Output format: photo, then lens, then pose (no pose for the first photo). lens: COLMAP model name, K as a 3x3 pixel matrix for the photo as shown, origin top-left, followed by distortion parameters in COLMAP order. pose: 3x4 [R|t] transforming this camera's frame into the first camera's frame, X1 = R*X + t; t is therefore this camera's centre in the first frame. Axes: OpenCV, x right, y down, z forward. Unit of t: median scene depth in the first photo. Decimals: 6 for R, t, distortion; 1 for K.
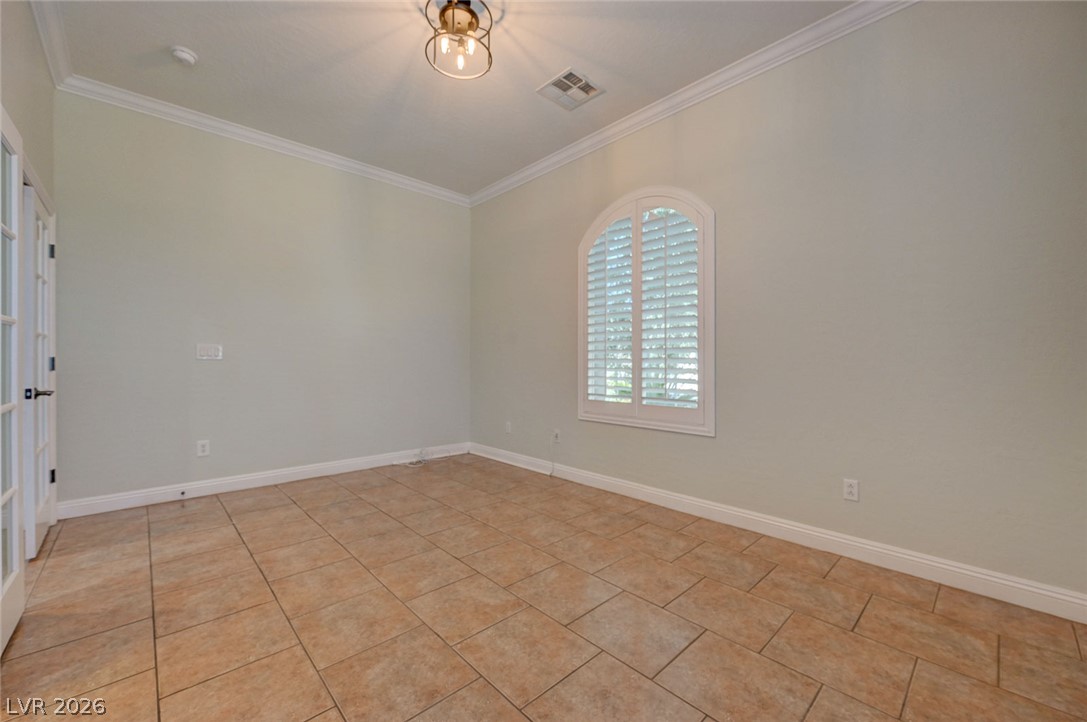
lens RADIAL K [[429.8, 0, 544.2], [0, 429.8, 364.4], [0, 0, 1]] dist [0.000620, -0.000105]
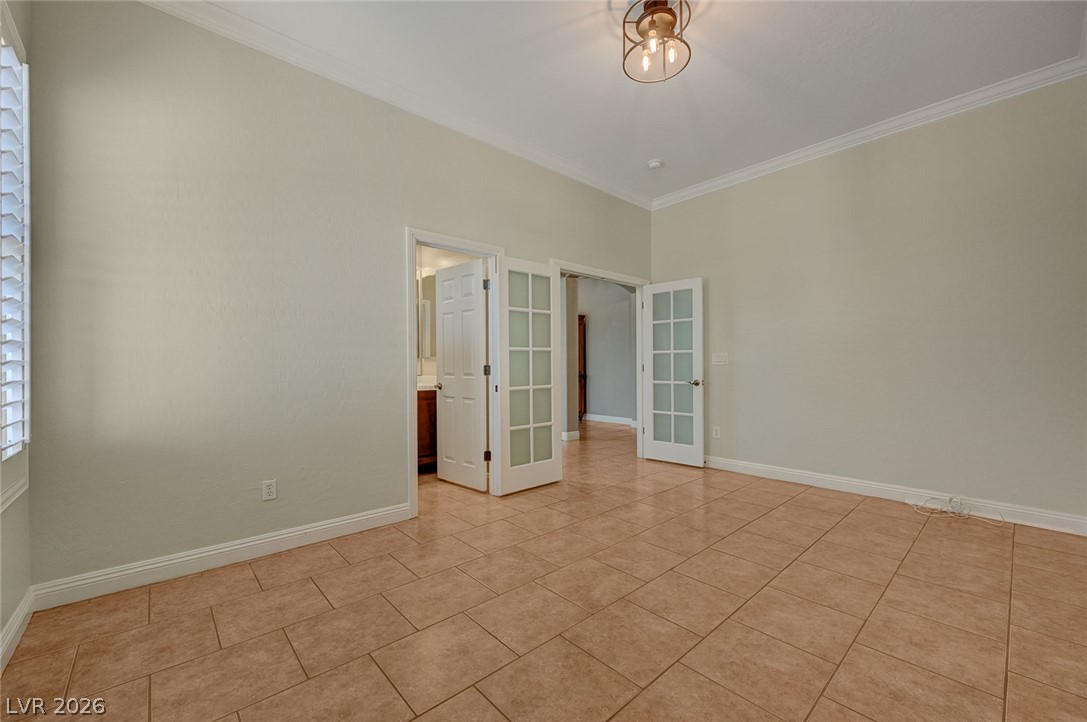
lens RADIAL K [[429.8, 0, 544.0], [0, 429.8, 362.7], [0, 0, 1]] dist [0.000620, -0.000105]
pose [[-0.014116, -0.012536, -0.999822, 0.660044], [-0.001675, 0.999920, -0.012514, 0.000879], [0.999899, 0.001498, -0.014136, 0.622394]]
